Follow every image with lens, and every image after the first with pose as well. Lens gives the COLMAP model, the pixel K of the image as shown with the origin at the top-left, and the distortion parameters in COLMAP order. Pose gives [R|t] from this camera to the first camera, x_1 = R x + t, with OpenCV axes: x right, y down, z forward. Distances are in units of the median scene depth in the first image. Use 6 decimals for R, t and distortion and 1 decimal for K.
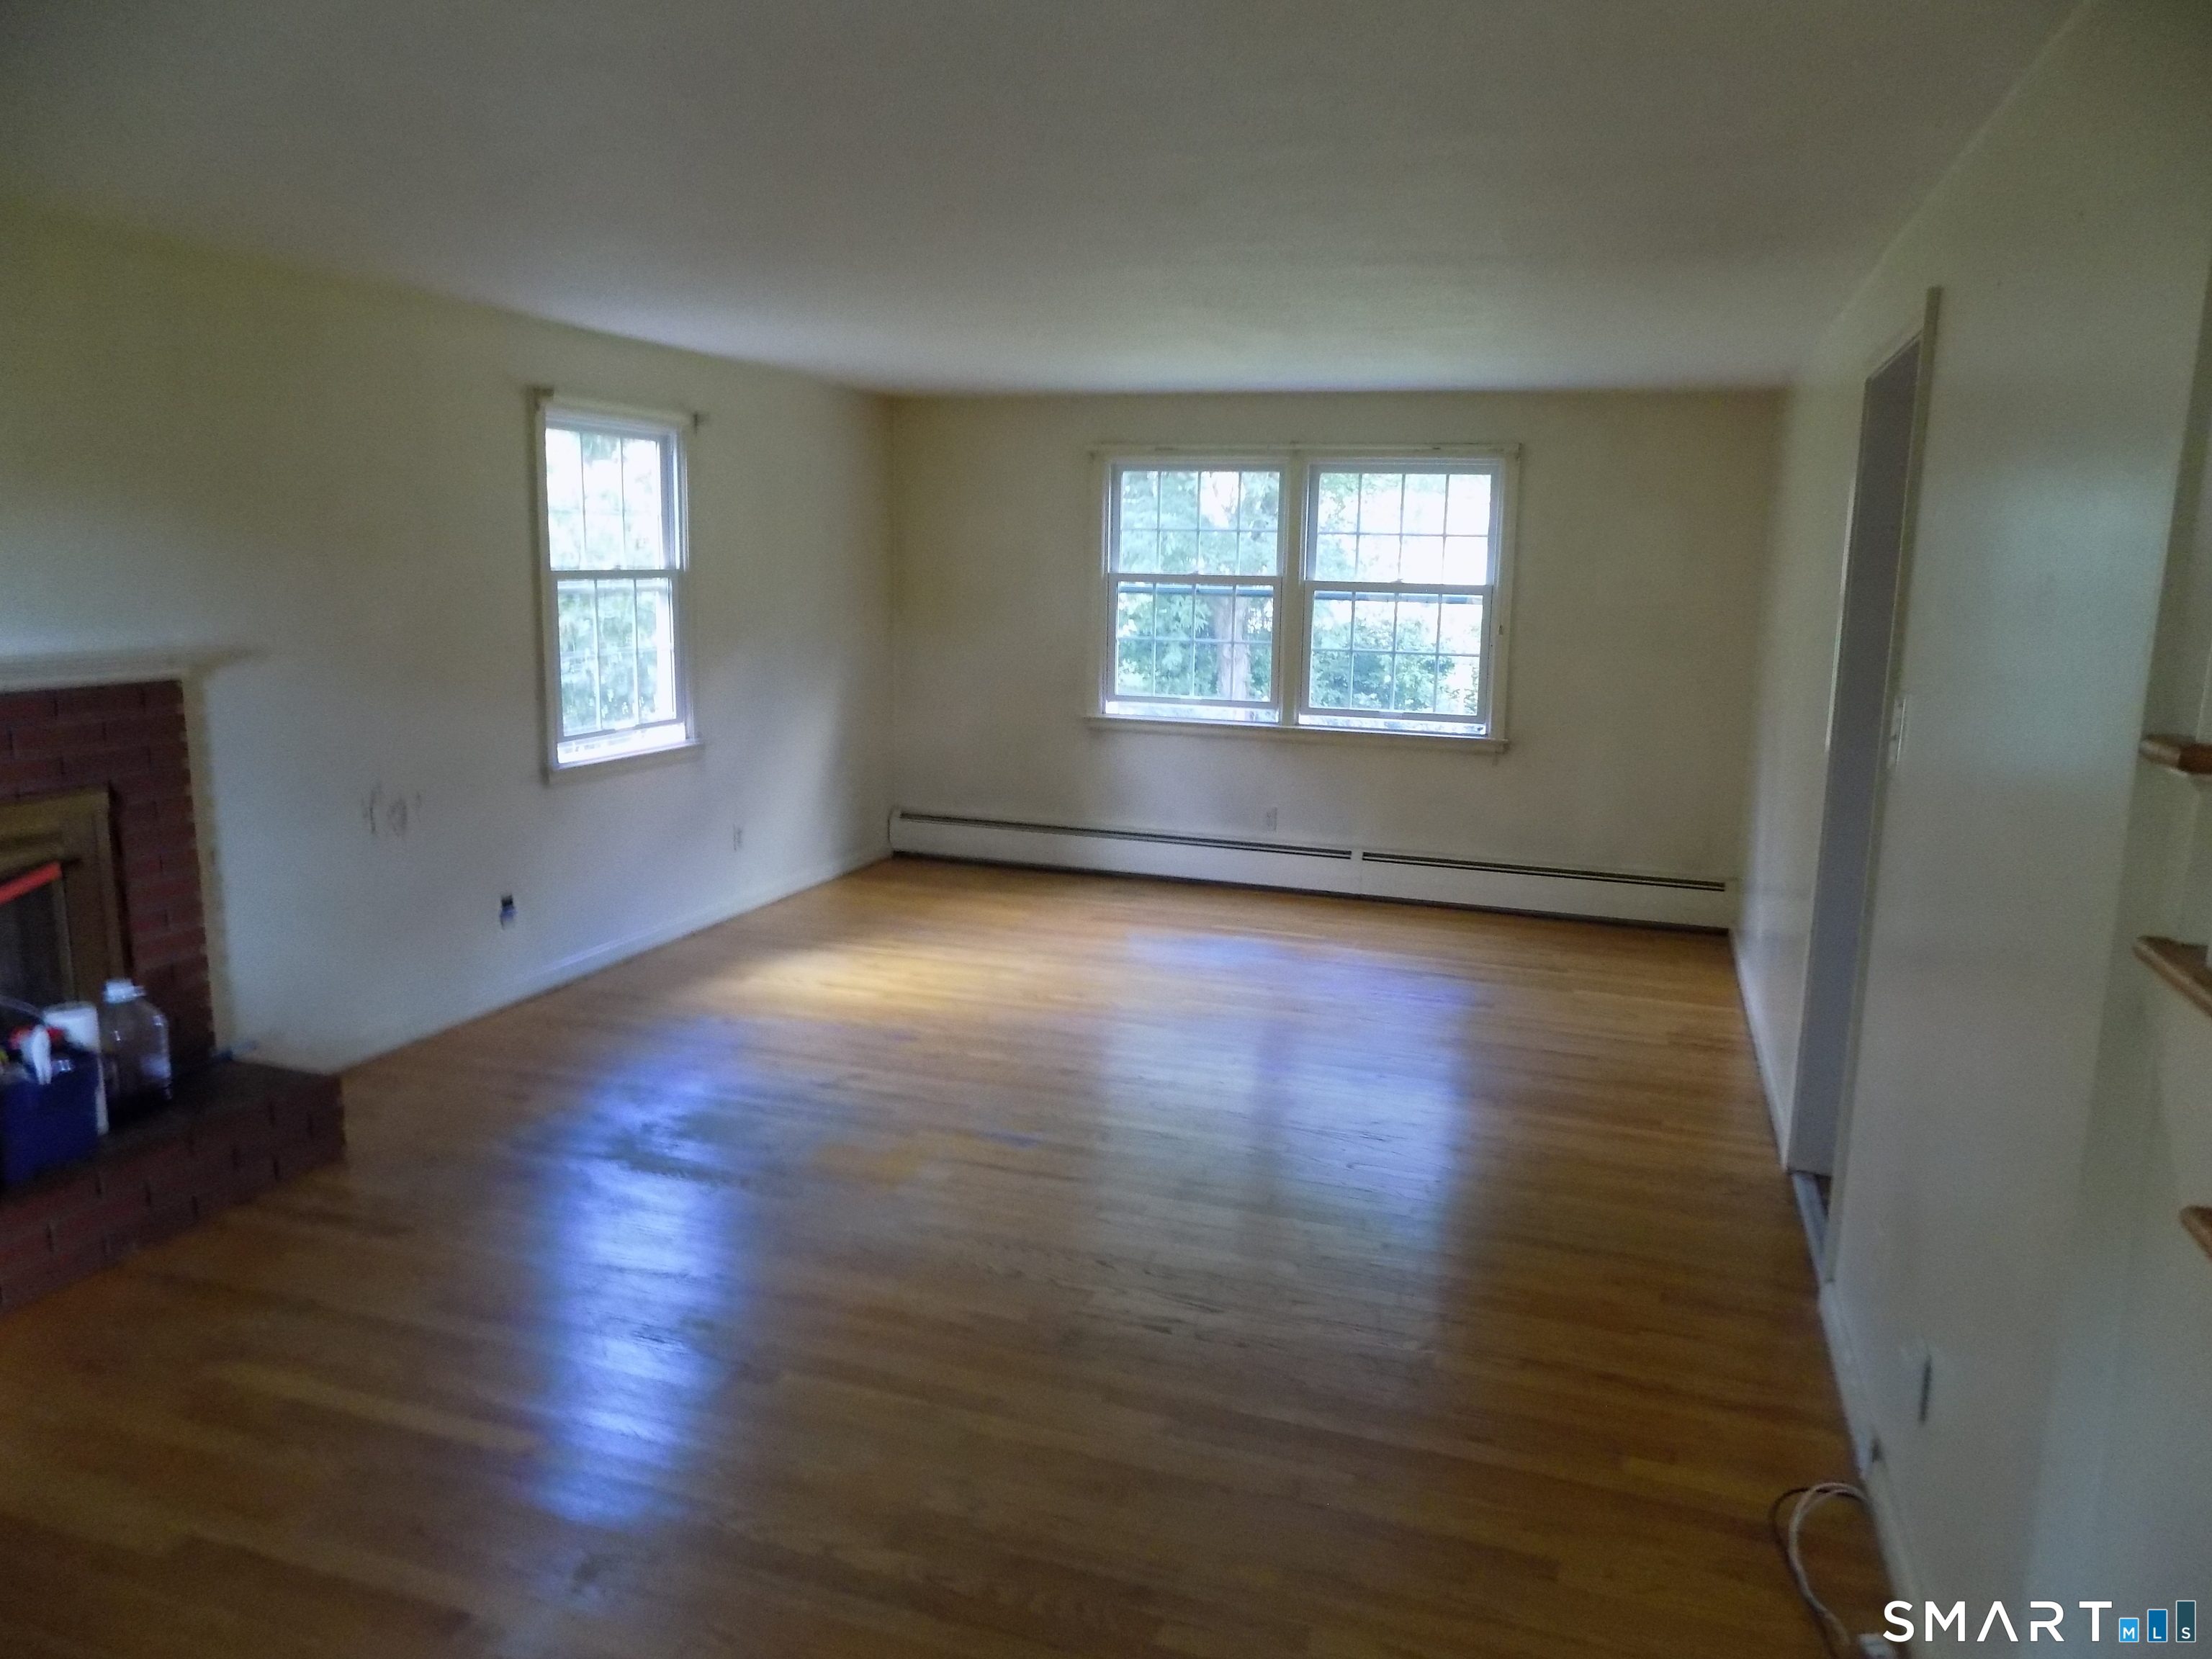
lens RADIAL K [[1480.7, 0, 1115.5], [0, 1480.7, 812.0], [0, 0, 1]] dist [-0.075101, 0.080187]
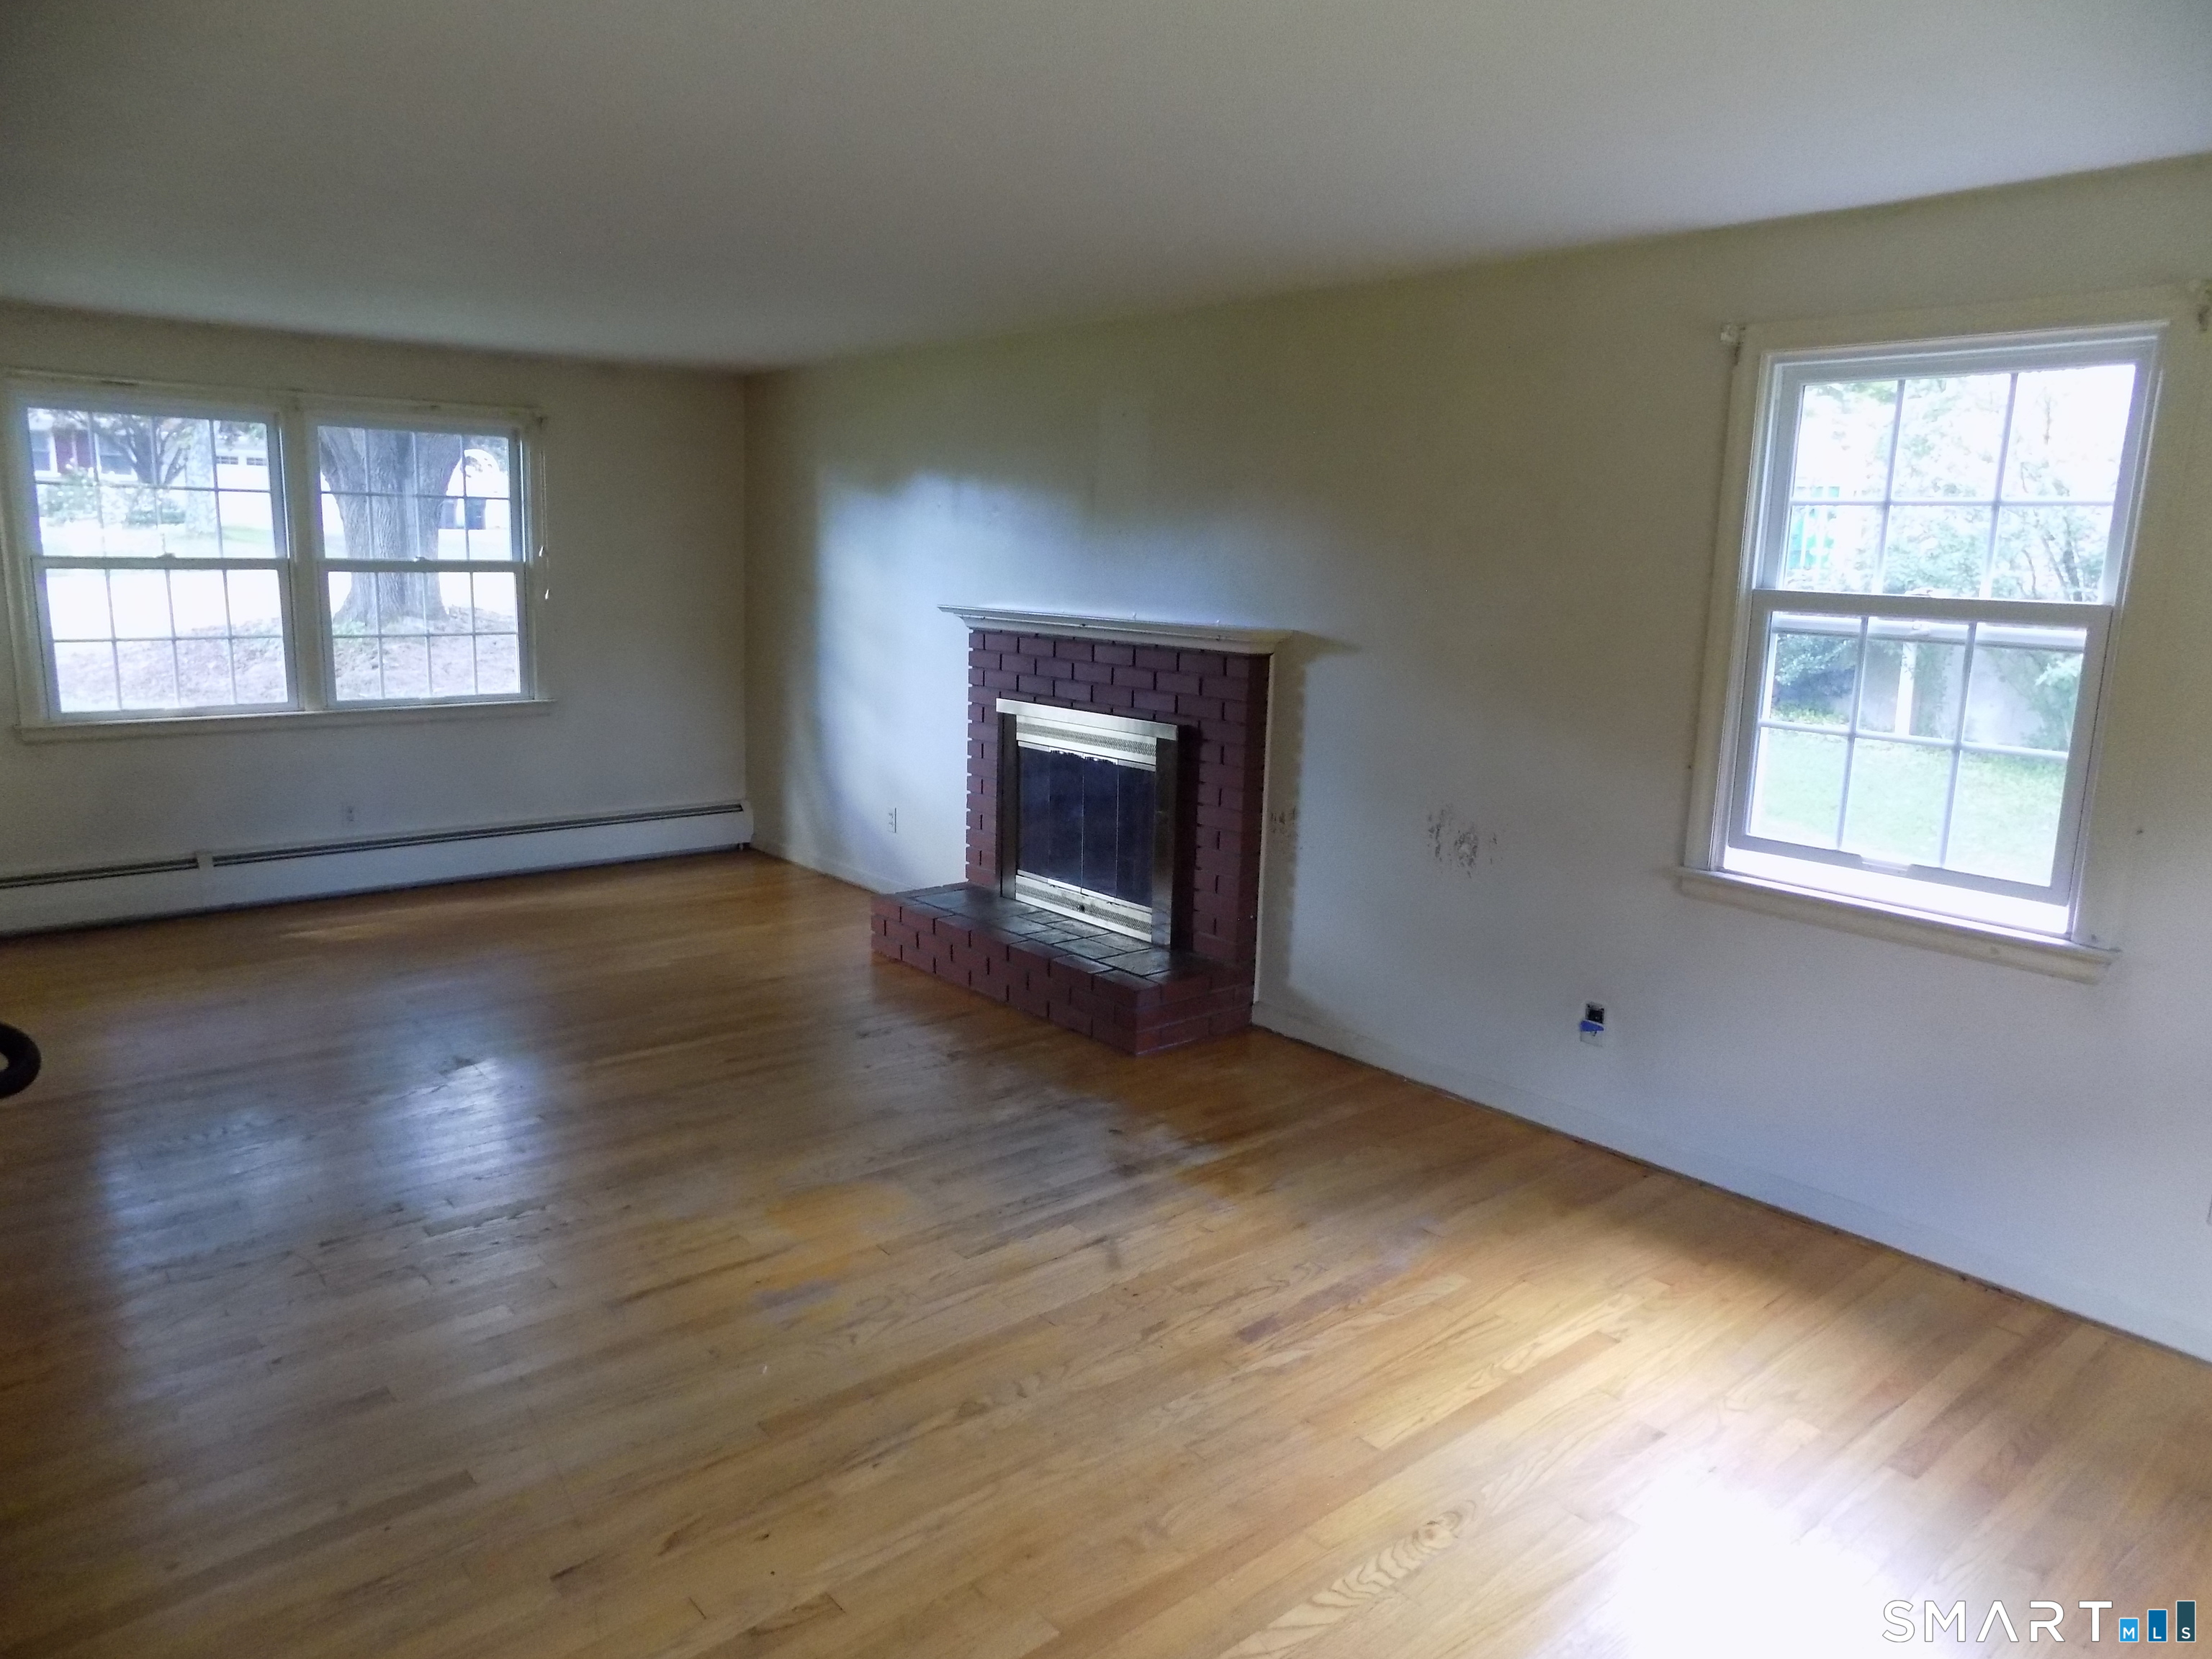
lens RADIAL K [[1480.7, 0, 1115.5], [0, 1480.7, 812.0], [0, 0, 1]] dist [-0.075101, 0.080187]
pose [[-0.493467, 0.120476, -0.861380, 0.370105], [-0.183463, 0.953659, 0.238485, -0.180111], [0.850195, 0.275716, -0.448497, 1.109760]]
